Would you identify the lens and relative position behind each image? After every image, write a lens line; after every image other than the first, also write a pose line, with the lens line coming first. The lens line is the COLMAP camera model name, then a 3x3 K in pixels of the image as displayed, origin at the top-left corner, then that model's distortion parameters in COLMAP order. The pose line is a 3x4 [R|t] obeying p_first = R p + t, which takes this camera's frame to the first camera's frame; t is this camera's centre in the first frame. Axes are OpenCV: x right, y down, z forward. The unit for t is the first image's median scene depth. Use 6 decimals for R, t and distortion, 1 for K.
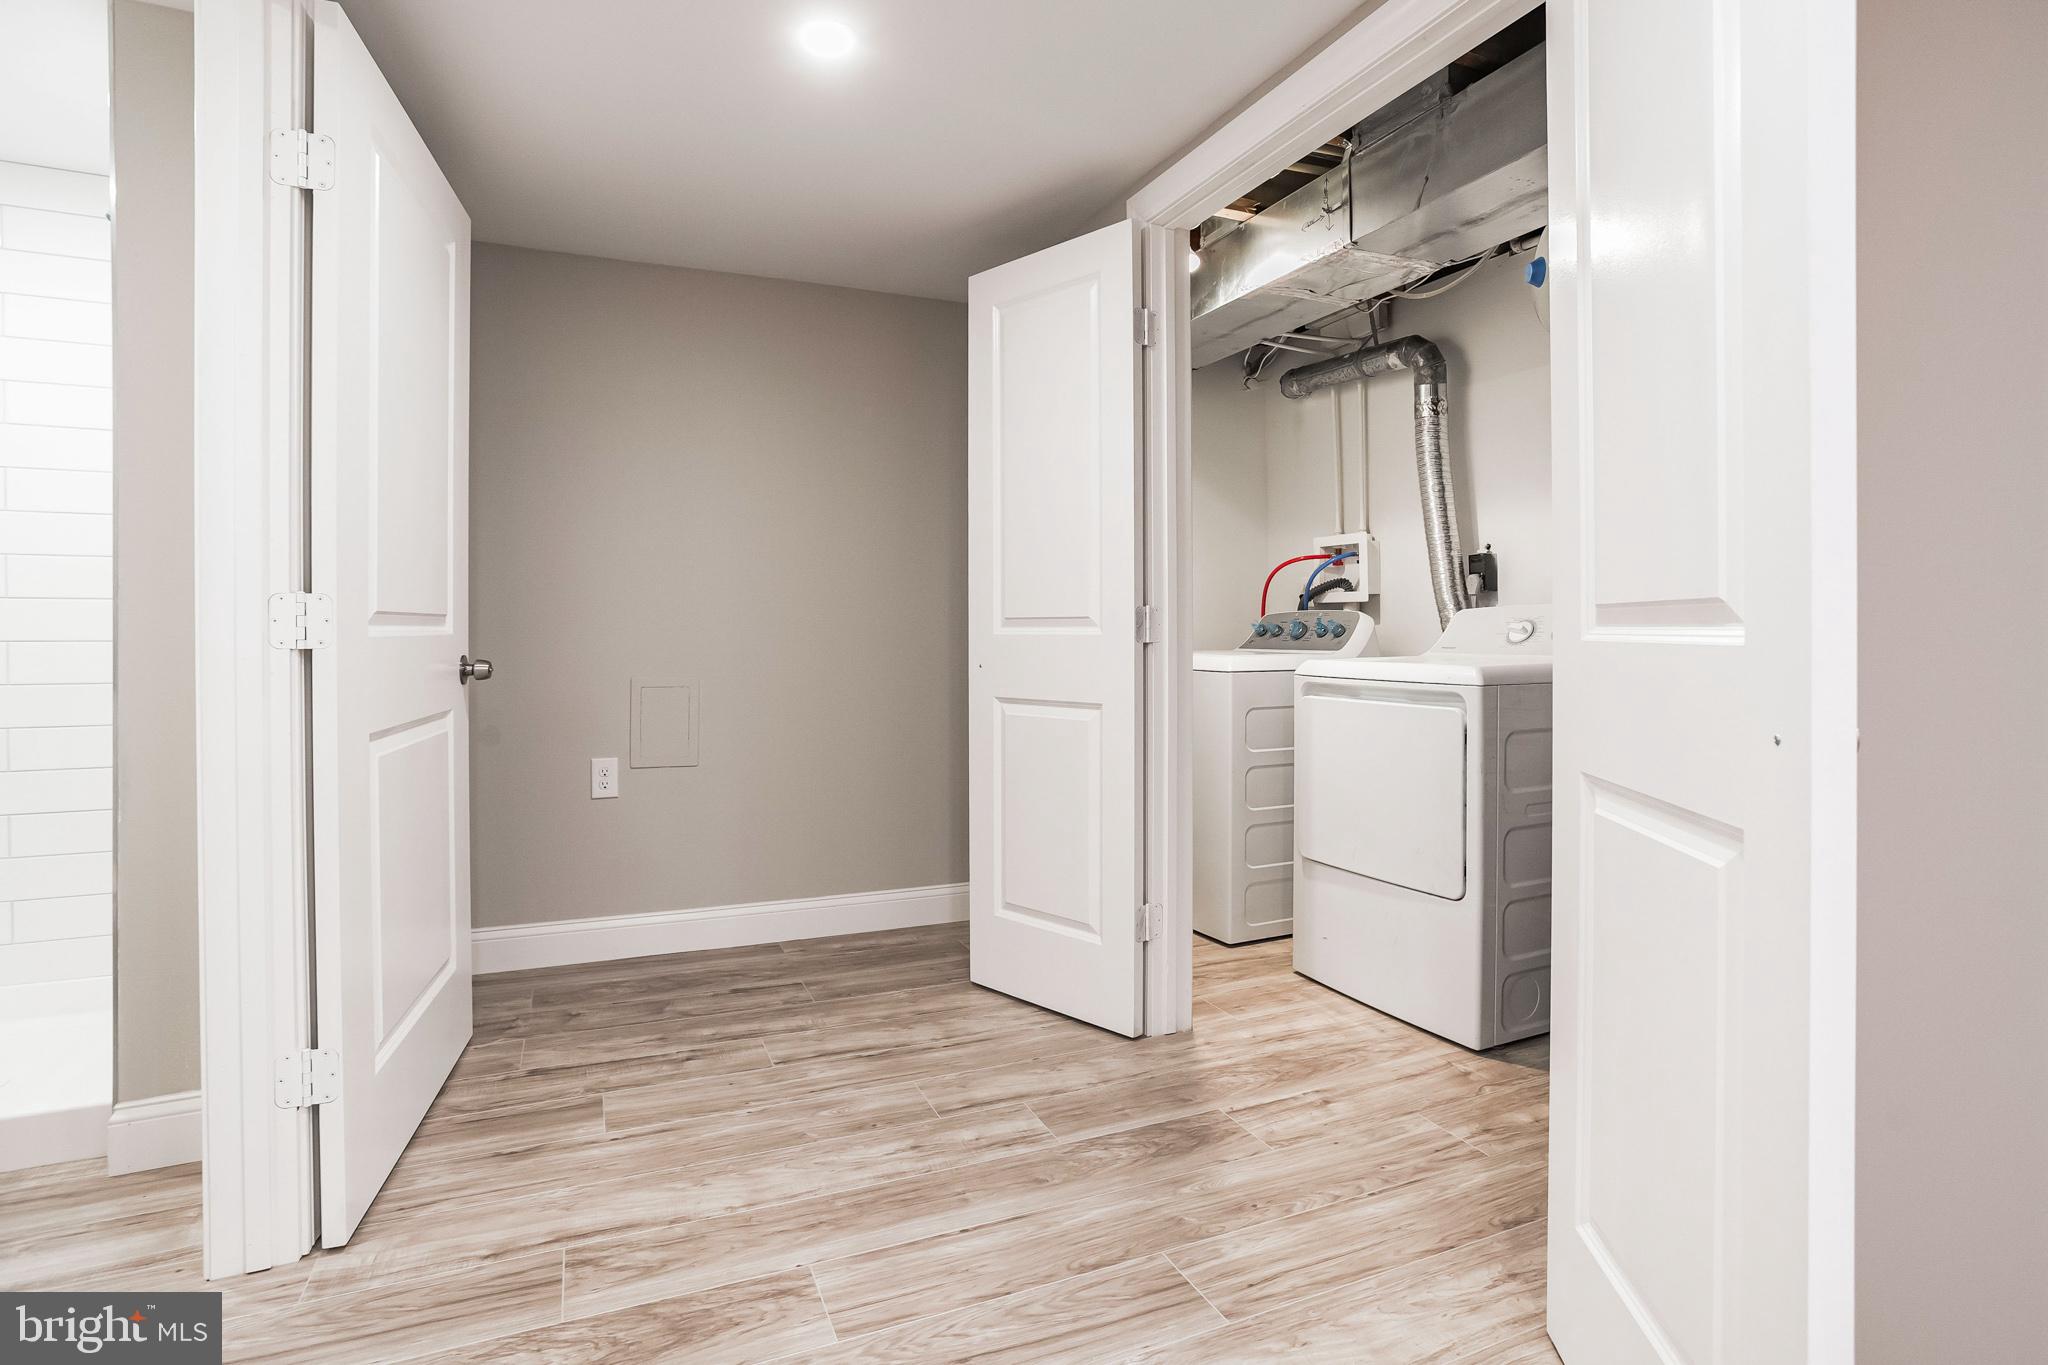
lens RADIAL K [[1008.9, 0, 1008.5], [0, 1008.9, 640.0], [0, 0, 1]] dist [-0.038086, 0.012963]
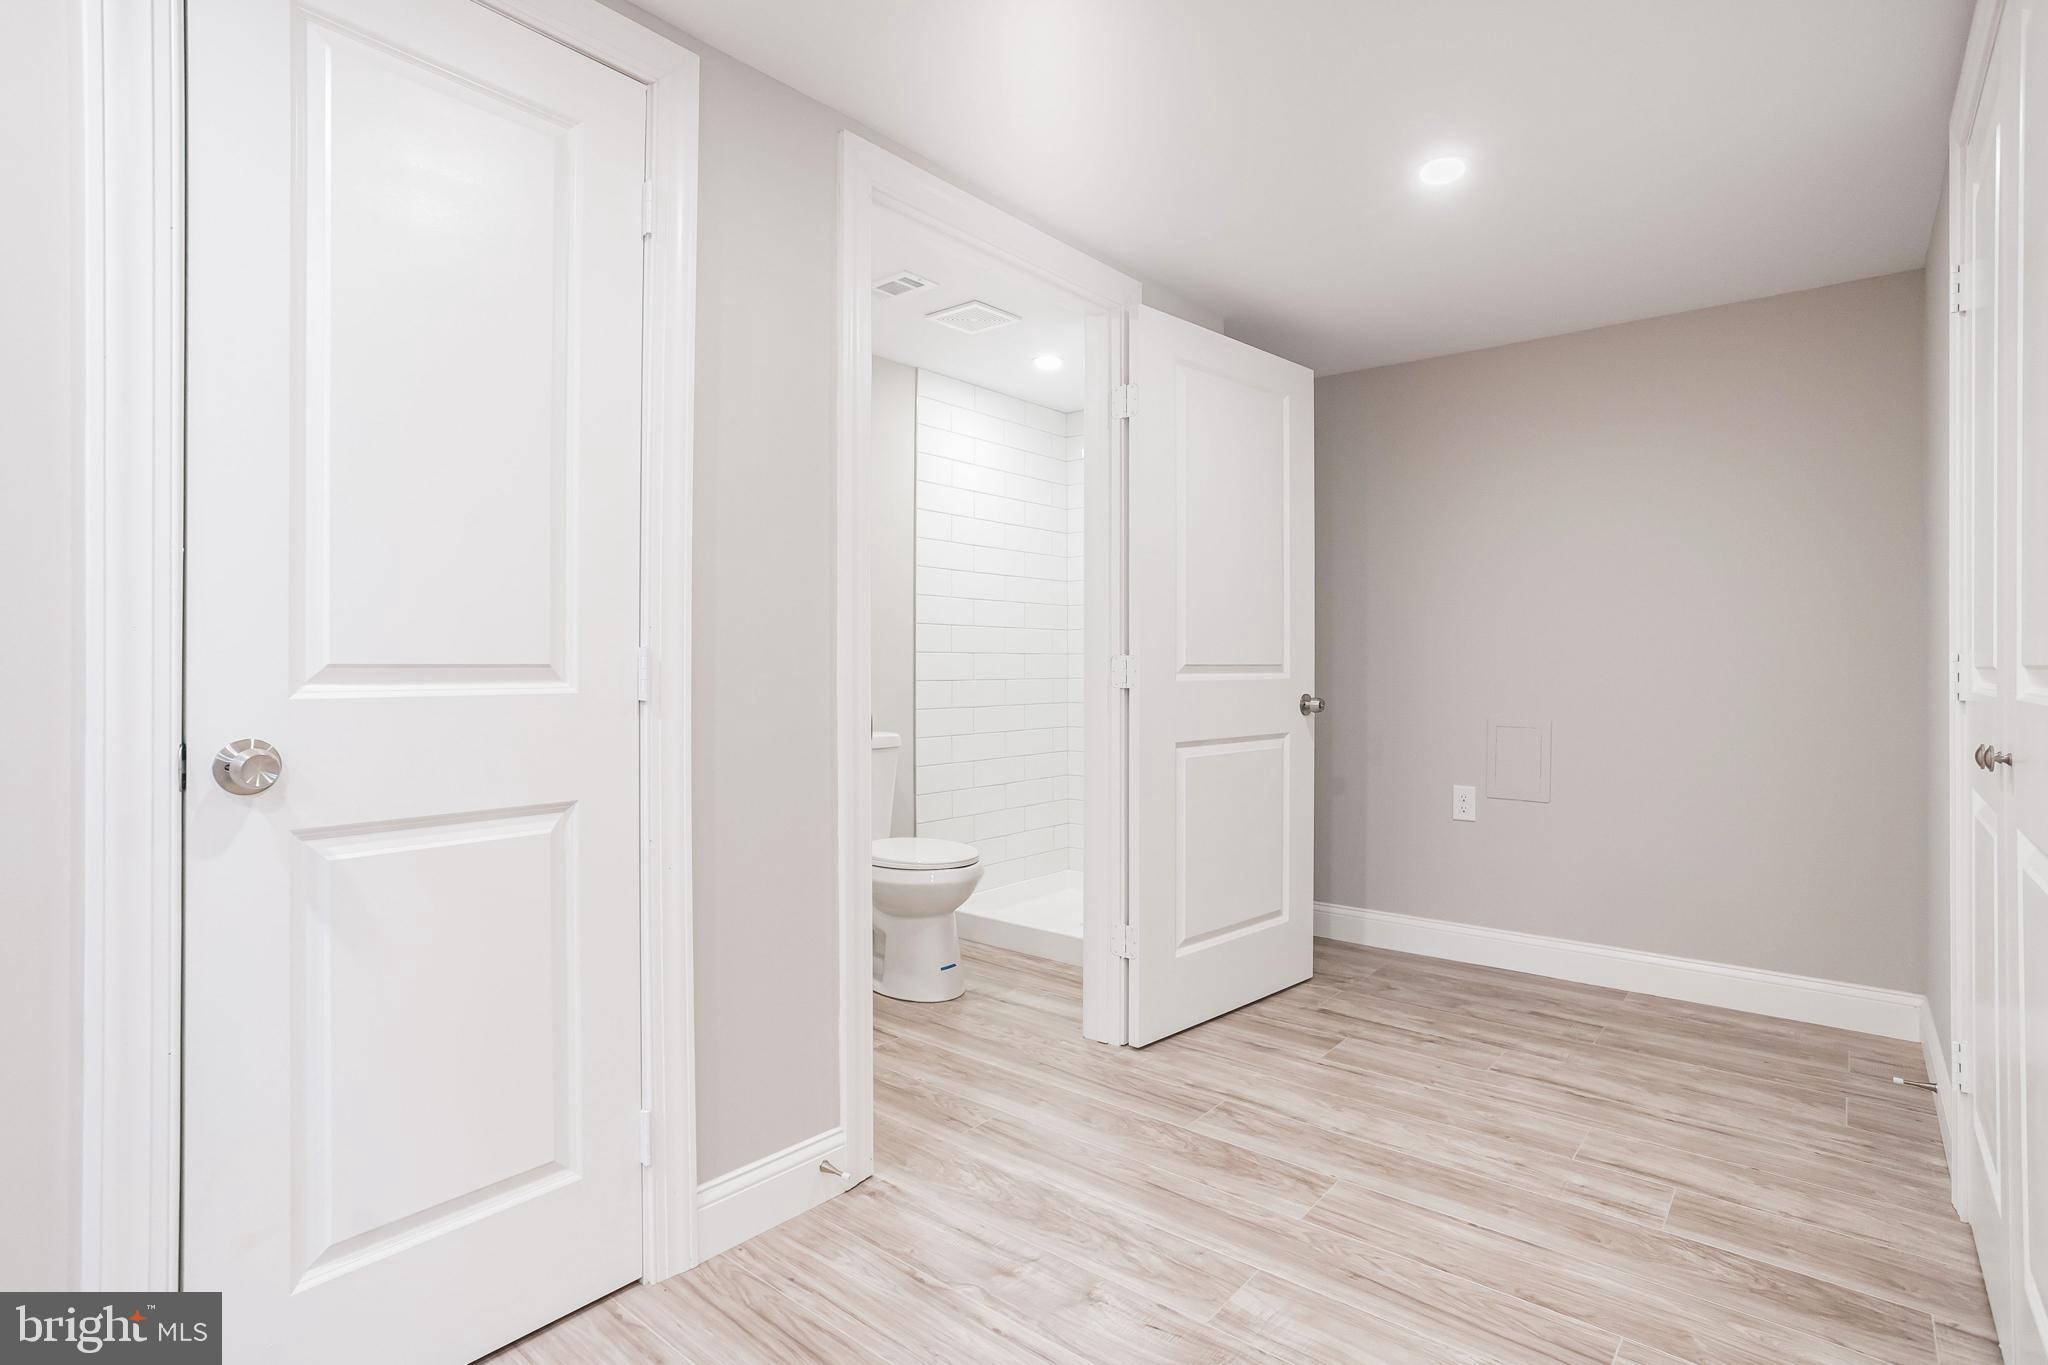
lens RADIAL K [[1008.9, 0, 1023.1], [0, 1008.9, 671.7], [0, 0, 1]] dist [-0.038086, 0.012963]
pose [[0.446574, -0.001800, -0.894745, 0.558478], [-0.002080, 0.999993, -0.003051, -0.011186], [0.894744, 0.003224, 0.446567, 0.050107]]
